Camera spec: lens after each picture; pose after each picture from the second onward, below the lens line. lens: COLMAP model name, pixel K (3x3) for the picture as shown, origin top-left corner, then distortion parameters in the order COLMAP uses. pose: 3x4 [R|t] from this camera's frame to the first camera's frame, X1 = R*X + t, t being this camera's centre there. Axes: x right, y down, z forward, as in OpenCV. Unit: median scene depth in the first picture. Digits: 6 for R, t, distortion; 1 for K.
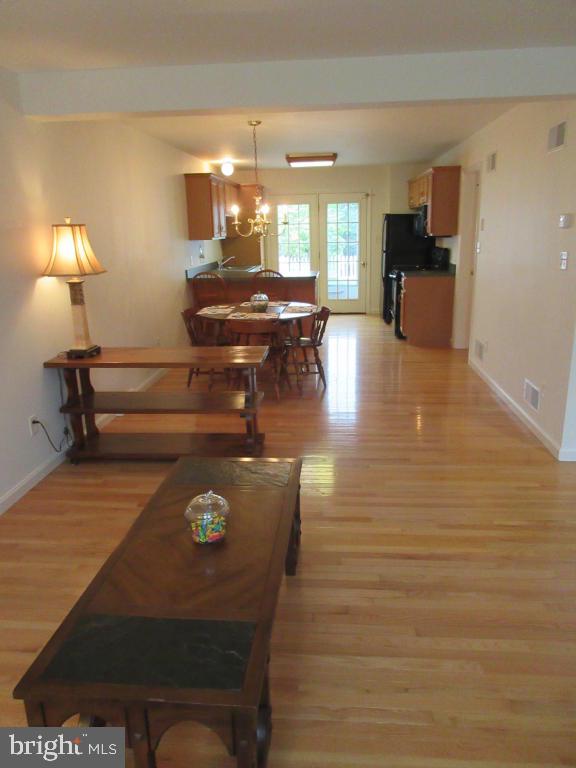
lens RADIAL K [[566.1, 0, 288.0], [0, 566.1, 384.0], [0, 0, 1]] dist [-0.007061, -0.001445]
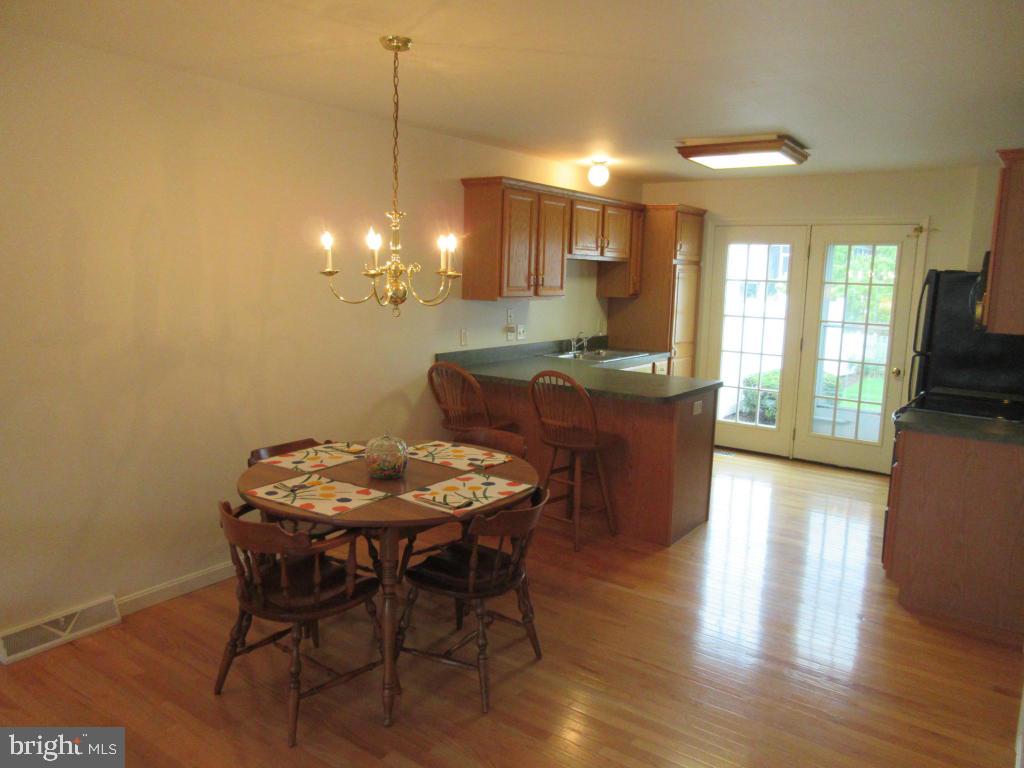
lens RADIAL K [[754.8, 0, 512.0], [0, 754.8, 384.0], [0, 0, 1]] dist [-0.007061, -0.001445]
pose [[0.861515, 0.120367, -0.493258, 0.397085], [-0.180934, 0.980496, -0.076750, -0.228671], [0.474399, 0.155369, 0.866491, 0.731941]]
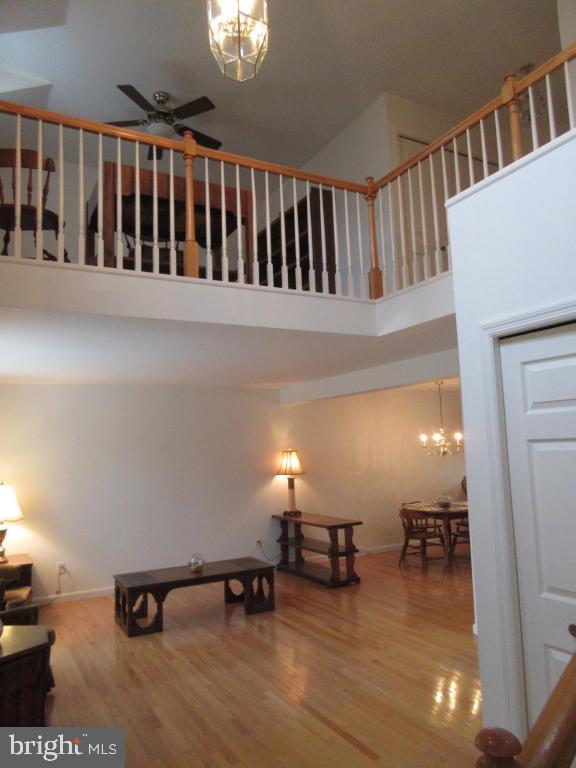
lens RADIAL K [[560.8, 0, 288.0], [0, 560.8, 384.0], [0, 0, 1]] dist [-0.001335, 0.002814]
pose [[0.555949, -0.091036, -0.826216, 1.204820], [-0.203106, 0.948976, -0.241230, -0.008430], [0.806020, 0.301921, 0.509092, -0.140917]]
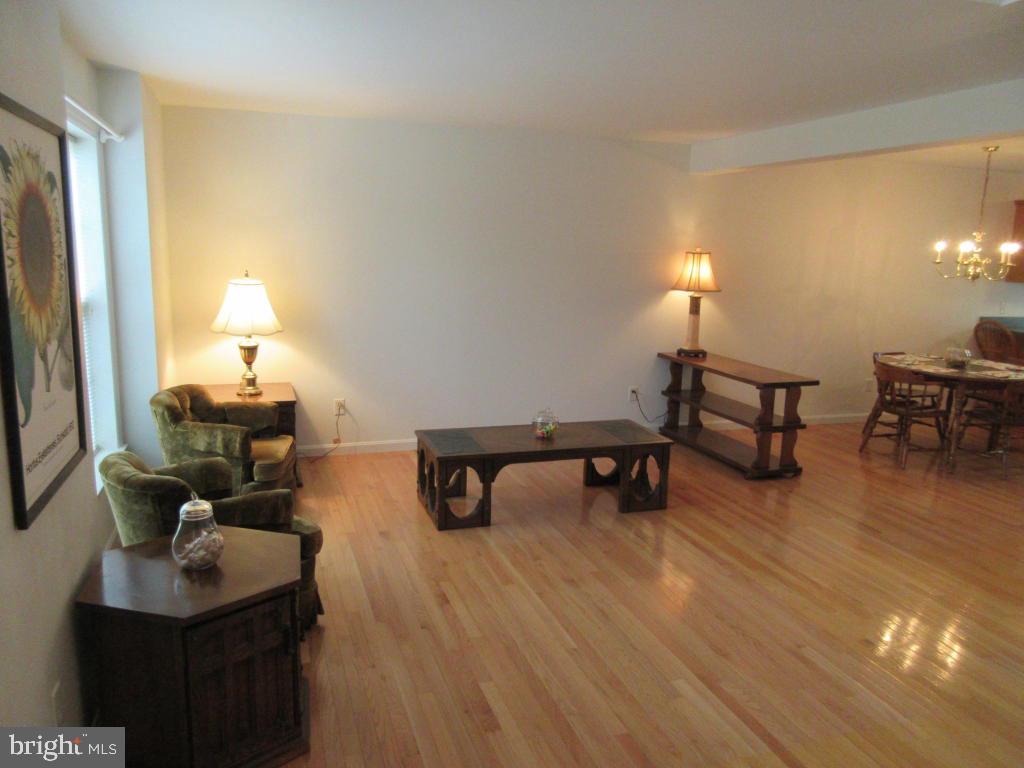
lens RADIAL K [[738.9, 0, 480.7], [0, 738.9, 383.9], [0, 0, 1]] dist [-0.047161, 0.002881]
pose [[0.366848, 0.205398, -0.907323, 0.874062], [-0.286550, 0.952848, 0.099846, -0.019225], [0.885049, 0.223365, 0.408407, -0.046311]]
